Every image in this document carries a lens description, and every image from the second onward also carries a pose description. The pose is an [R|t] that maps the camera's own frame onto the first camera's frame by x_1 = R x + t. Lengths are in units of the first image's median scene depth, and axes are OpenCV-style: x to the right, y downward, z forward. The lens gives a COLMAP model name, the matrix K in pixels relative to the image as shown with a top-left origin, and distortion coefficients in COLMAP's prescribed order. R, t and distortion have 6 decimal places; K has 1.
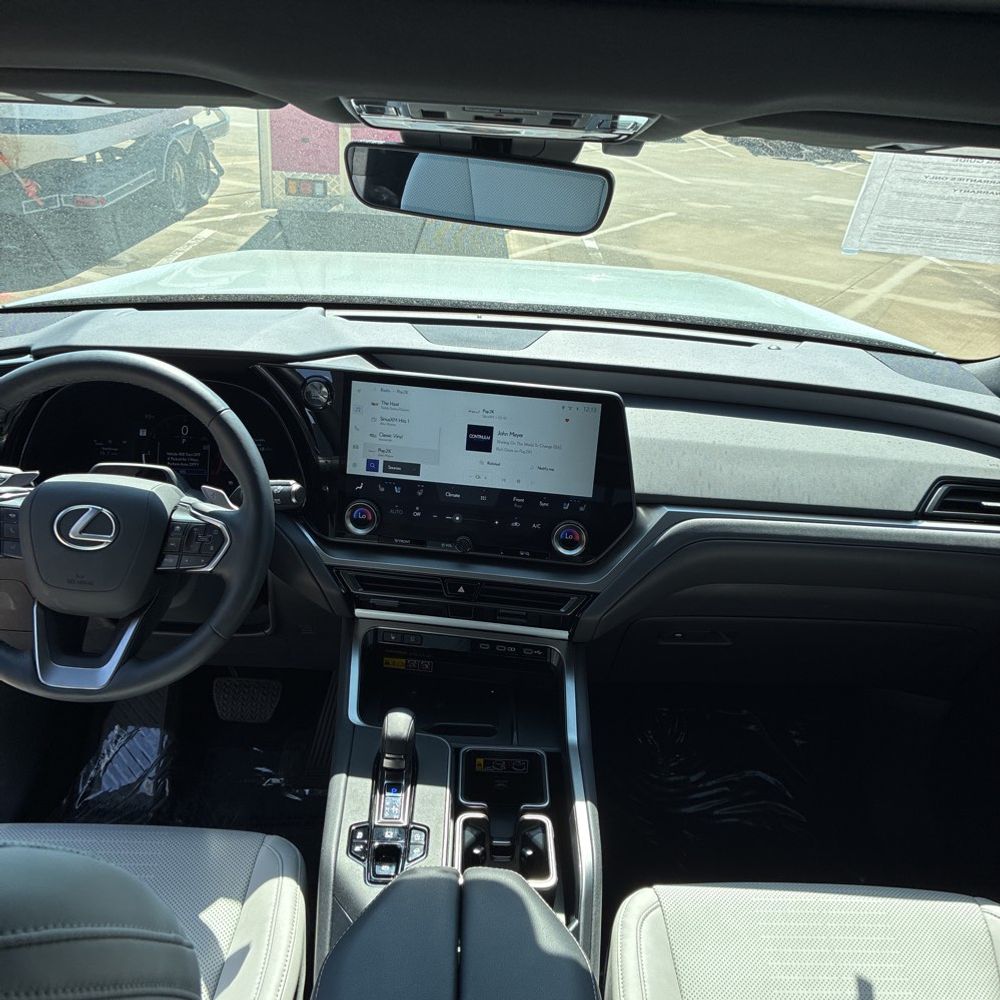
lens RADIAL K [[1072.1, 0, 500.0], [0, 1072.1, 500.0], [0, 0, 1]] dist [0.045994, 0.001931]
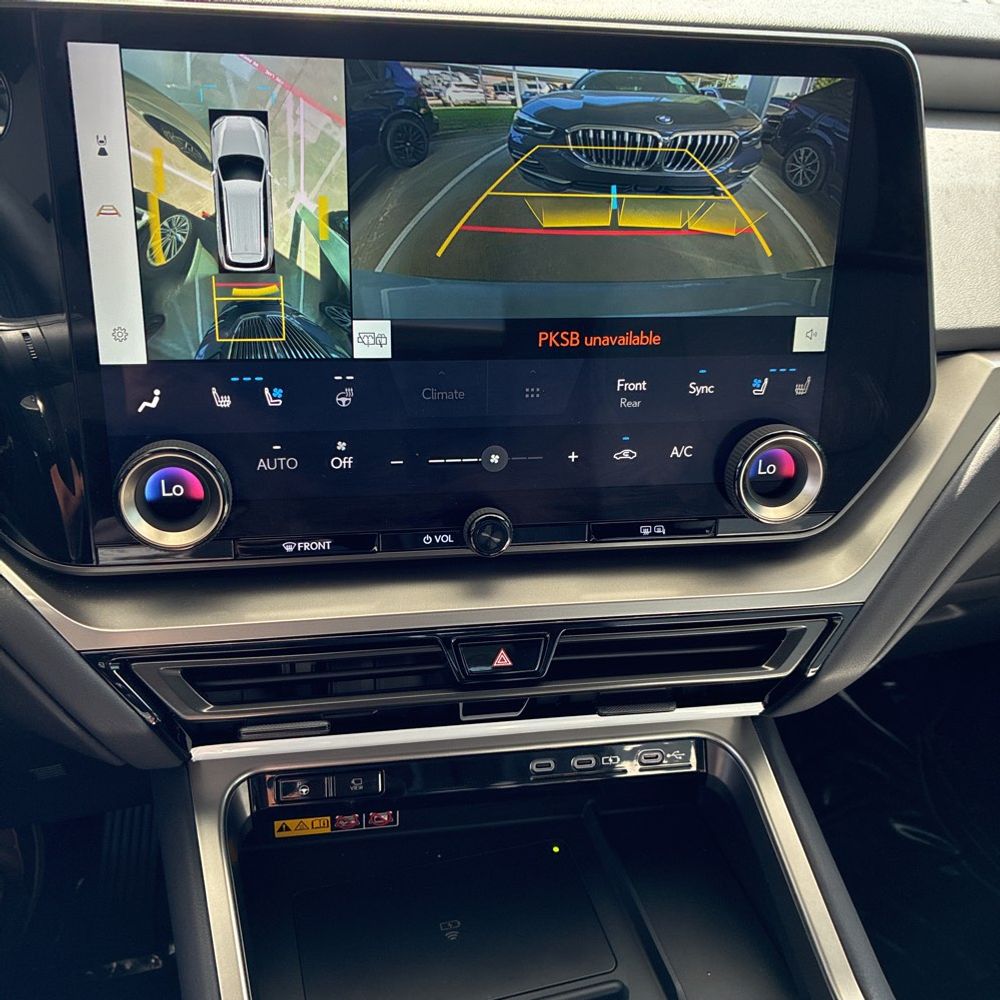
lens RADIAL K [[1072.1, 0, 500.0], [0, 1072.1, 500.0], [0, 0, 1]] dist [0.045994, 0.001931]
pose [[0.961339, -0.146397, 0.233227, -0.109922], [0.104704, 0.977686, 0.182118, -0.031629], [-0.254684, -0.150657, 0.955216, 0.659830]]
